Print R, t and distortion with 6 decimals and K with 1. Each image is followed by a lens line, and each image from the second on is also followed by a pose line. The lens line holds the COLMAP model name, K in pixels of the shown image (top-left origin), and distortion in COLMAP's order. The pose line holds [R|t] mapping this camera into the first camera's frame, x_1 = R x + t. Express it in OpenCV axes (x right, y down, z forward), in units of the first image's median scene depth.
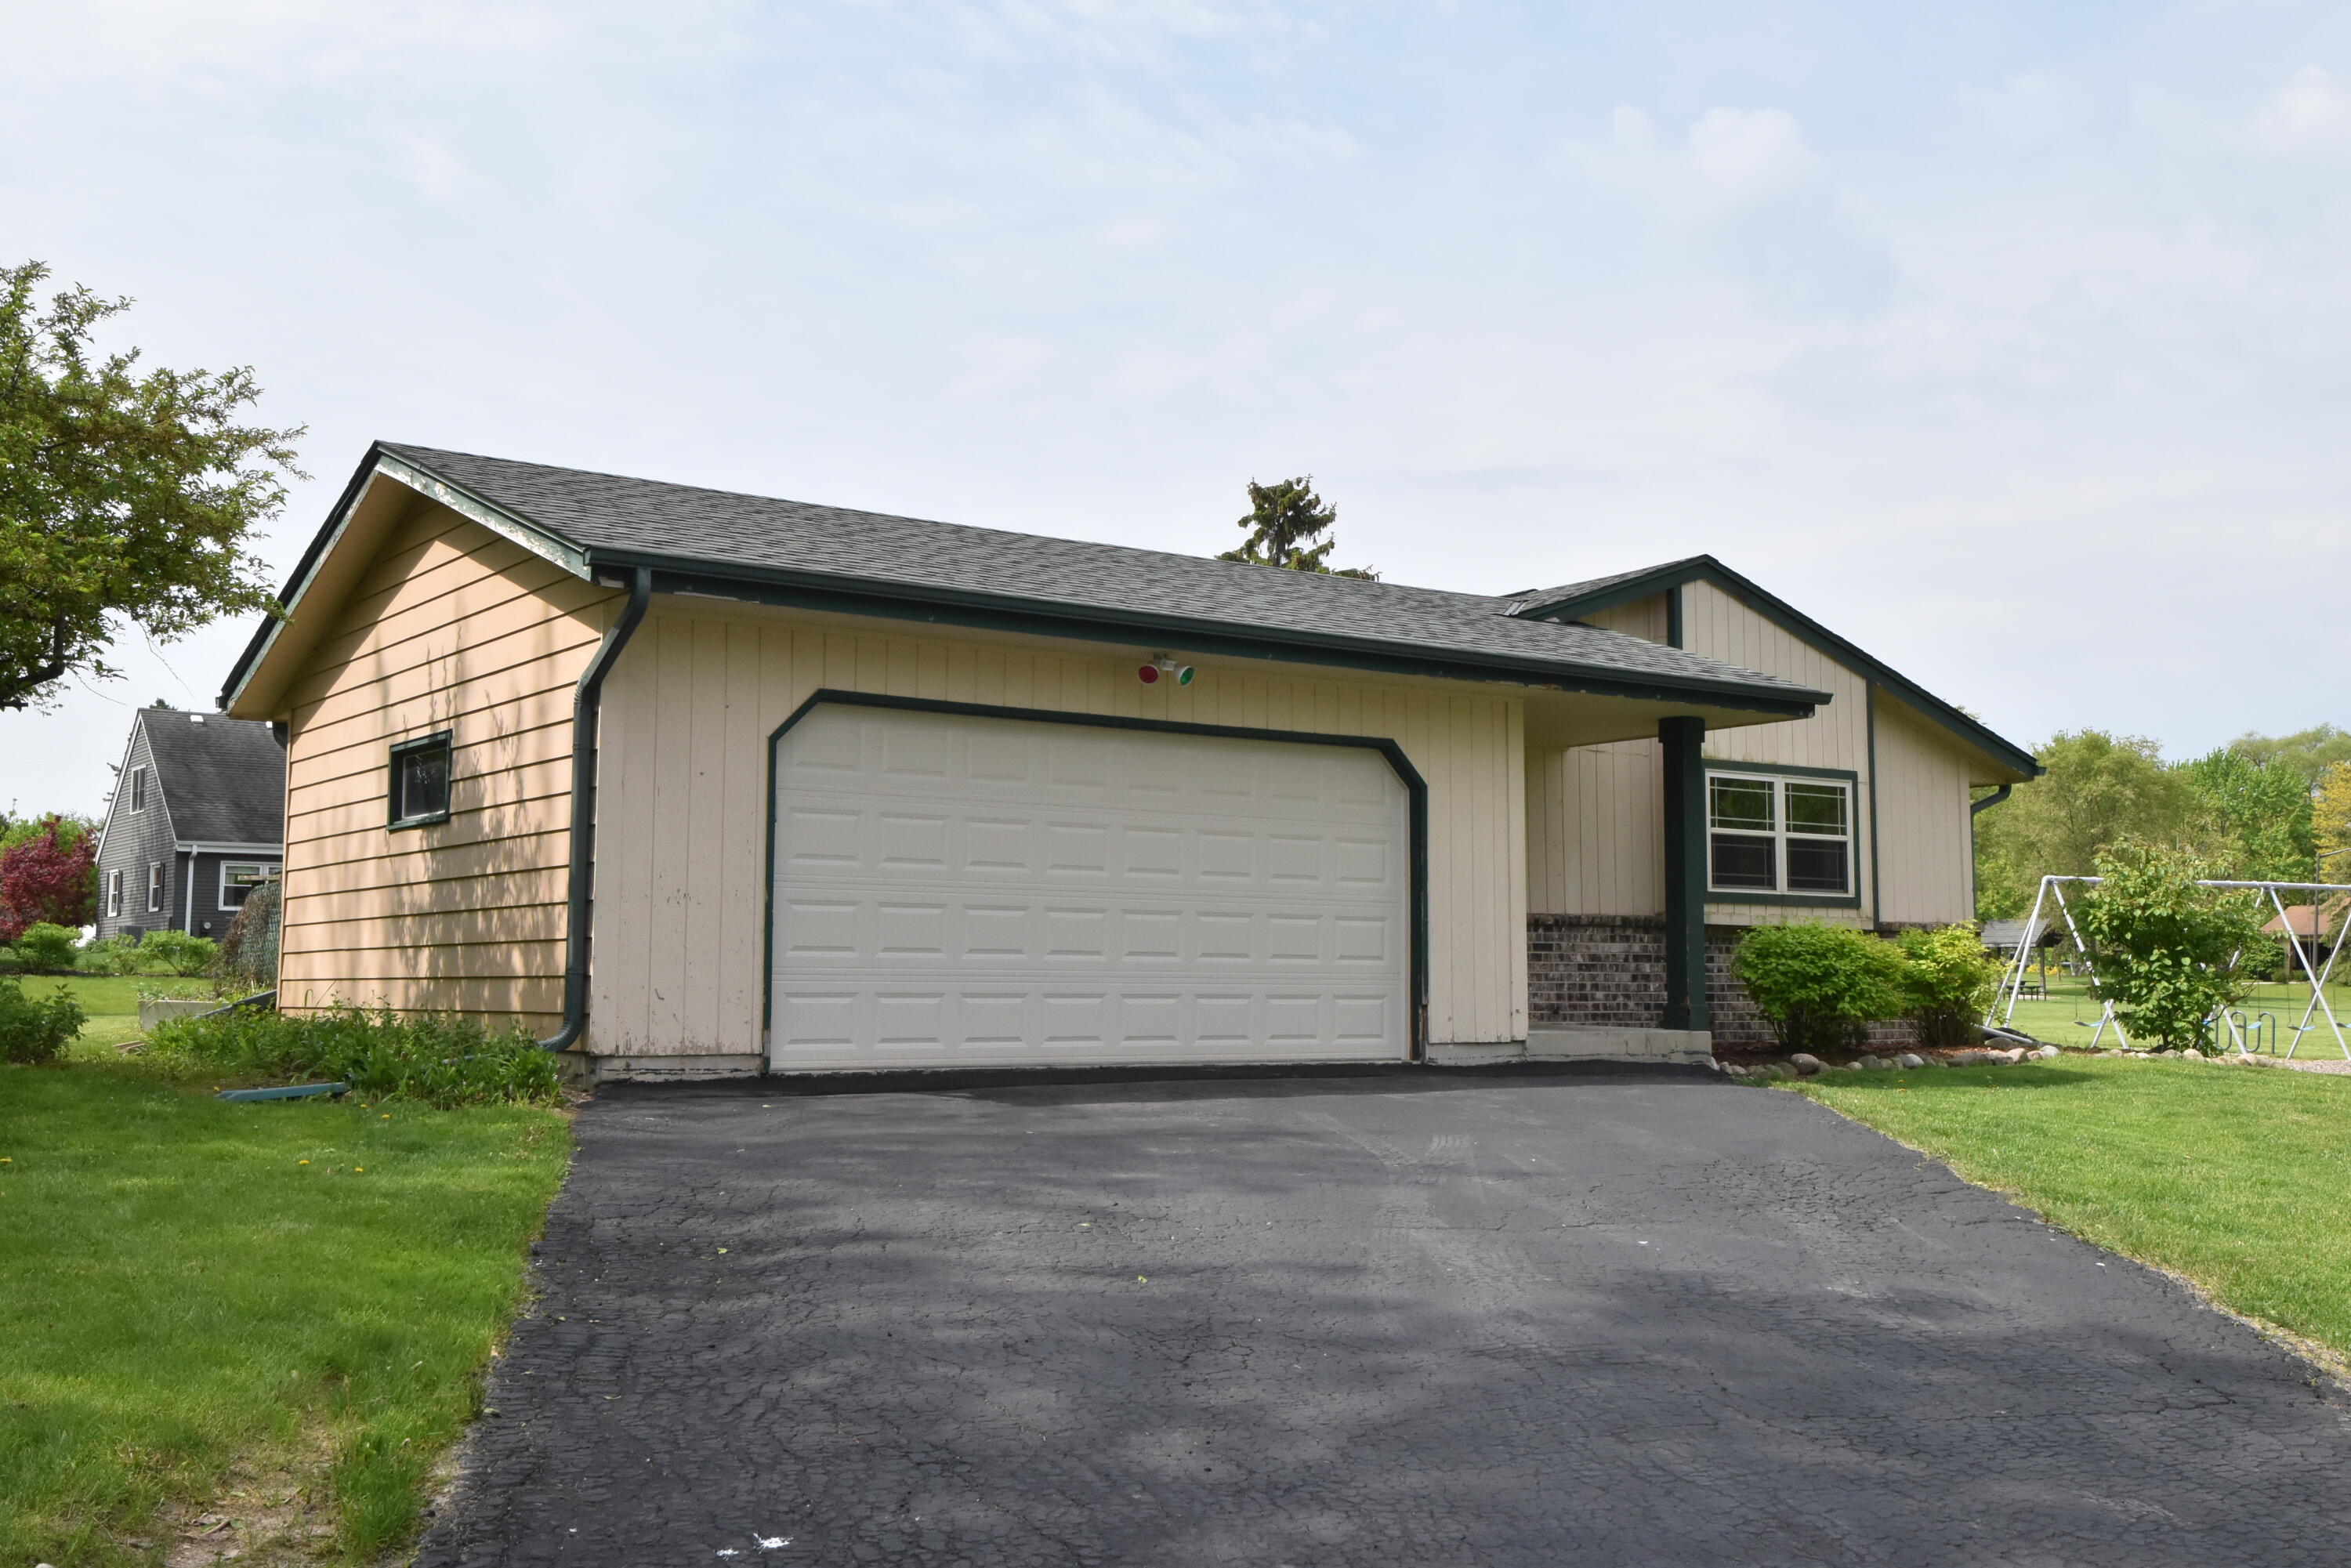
lens RADIAL K [[2377.5, 0, 1175.5], [0, 2377.5, 784.0], [0, 0, 1]] dist [-0.015059, -0.006277]
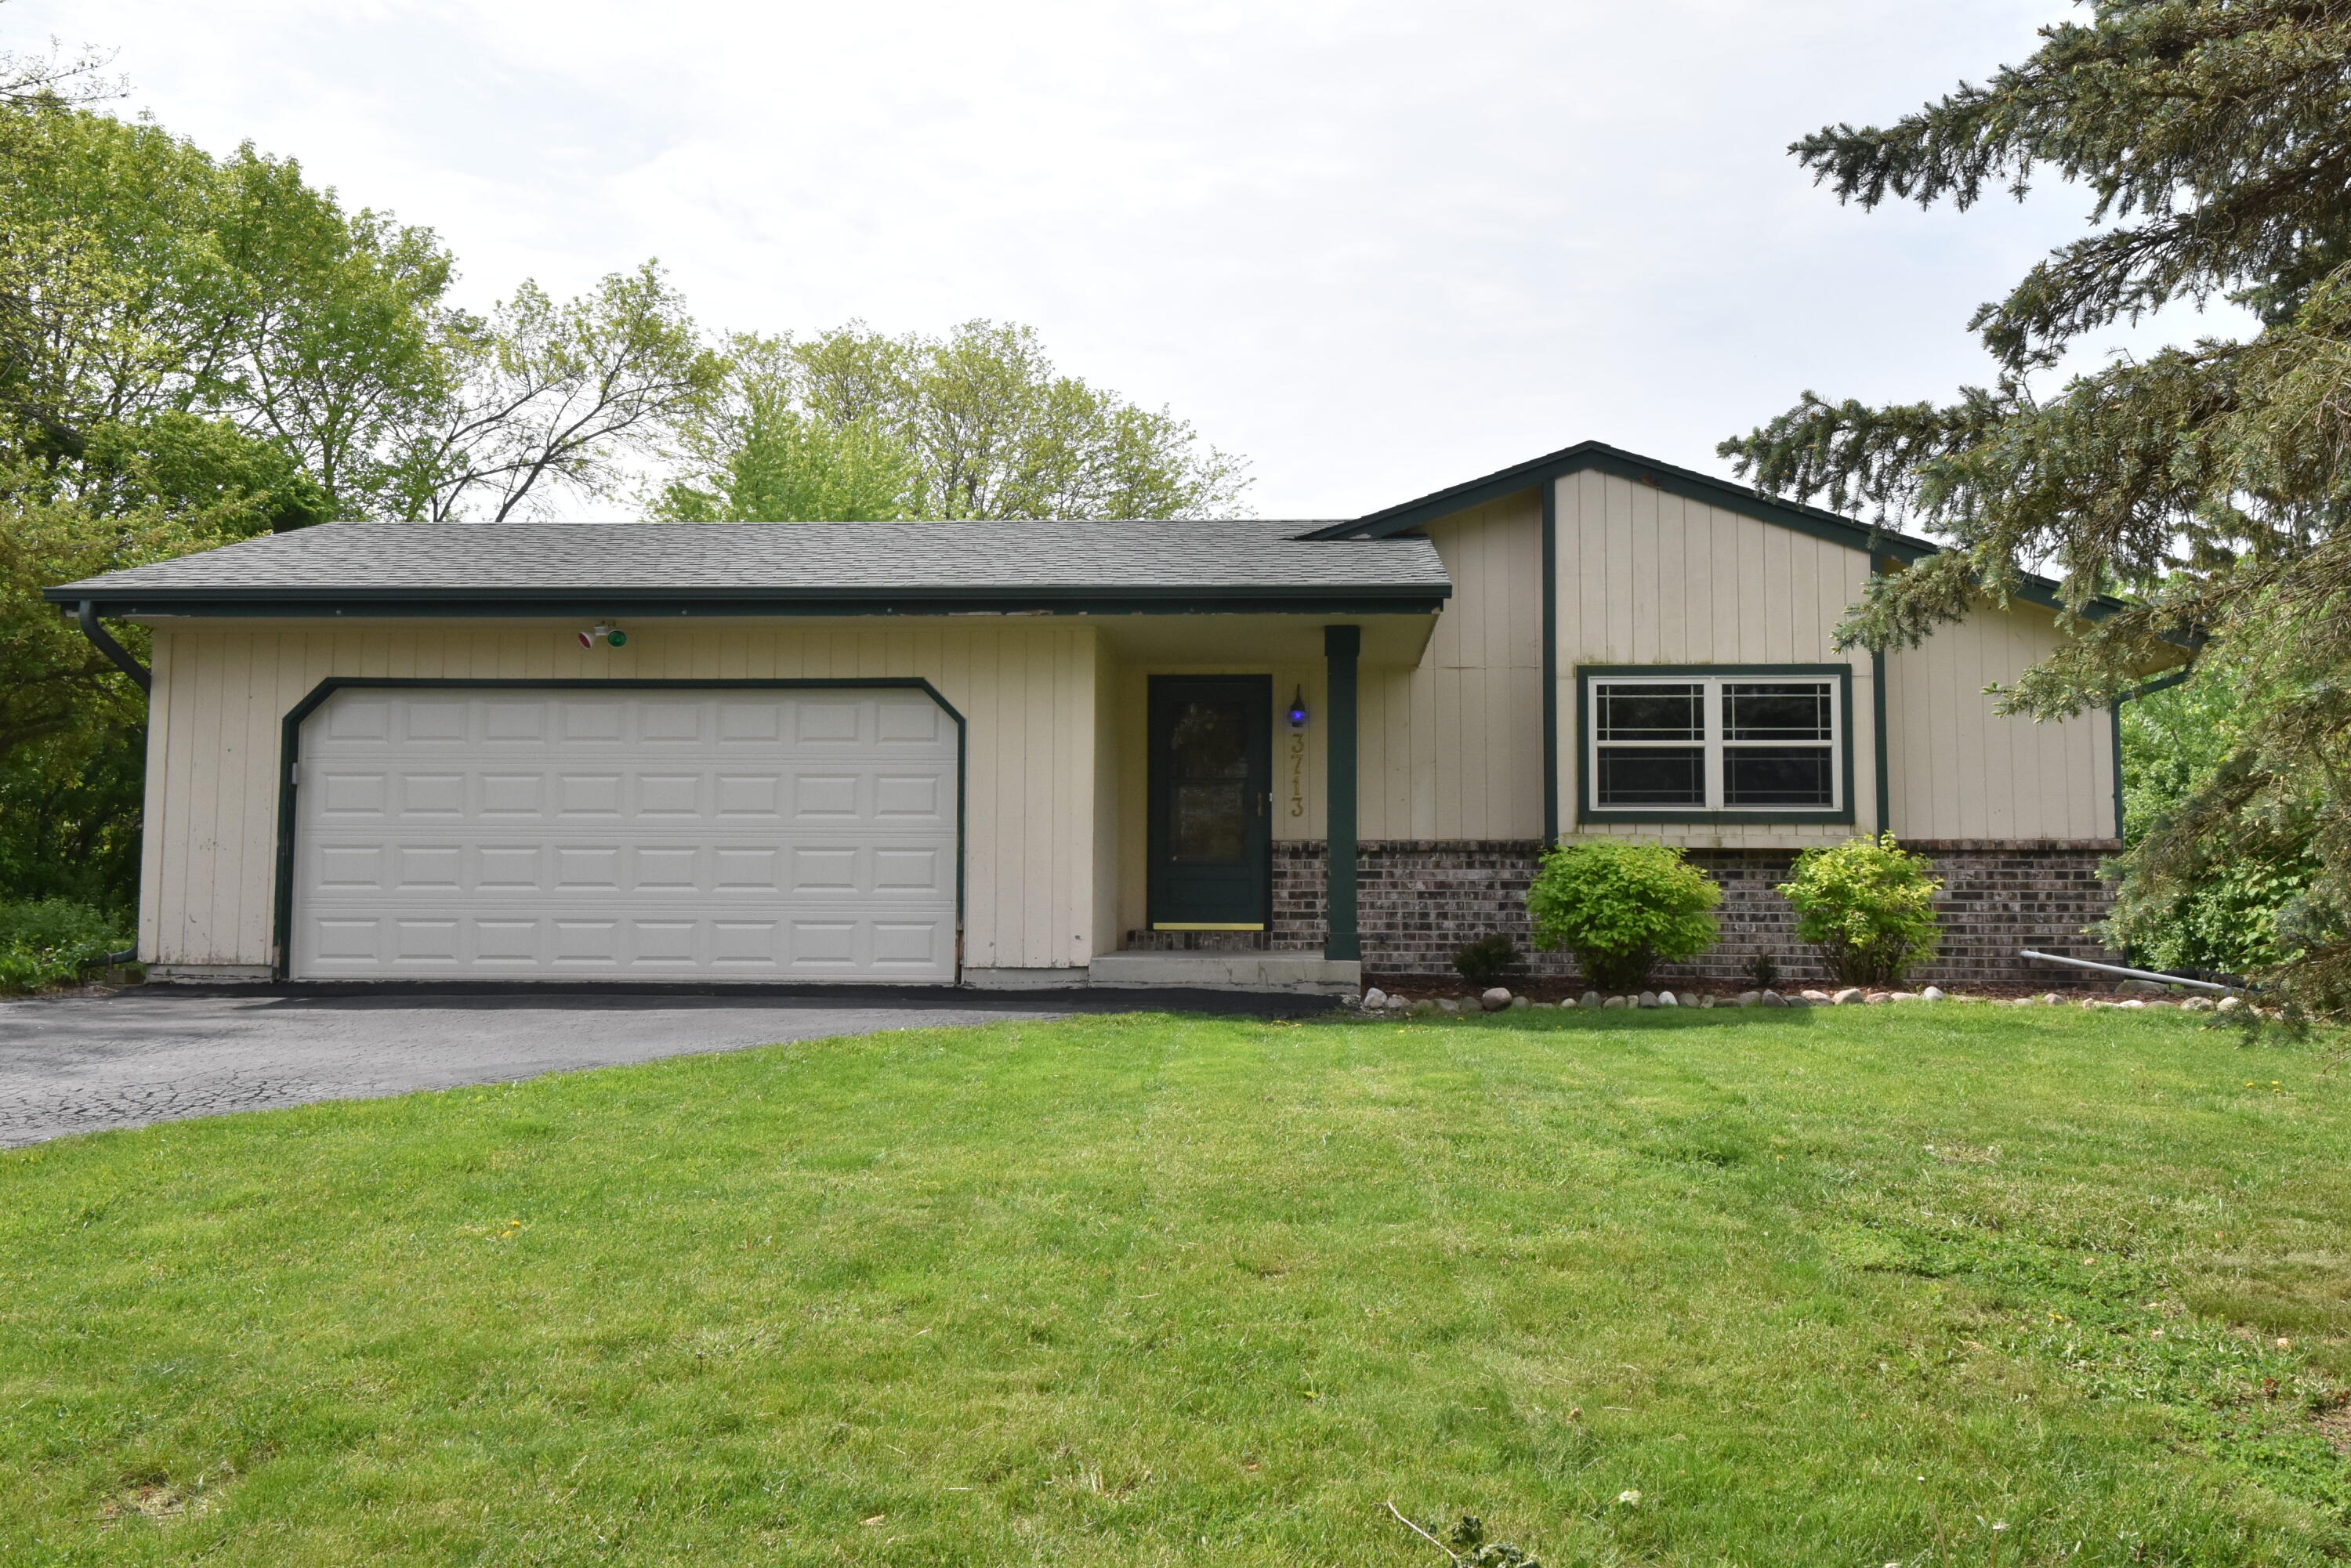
lens RADIAL K [[1829.8, 0, 1175.7], [0, 1829.8, 833.7], [0, 0, 1]] dist [0.003143, -0.000350]
pose [[0.773113, -0.034019, -0.633355, 0.561008], [0.053093, 0.998527, 0.011176, 0.038658], [0.632042, -0.042267, 0.773780, 0.365430]]
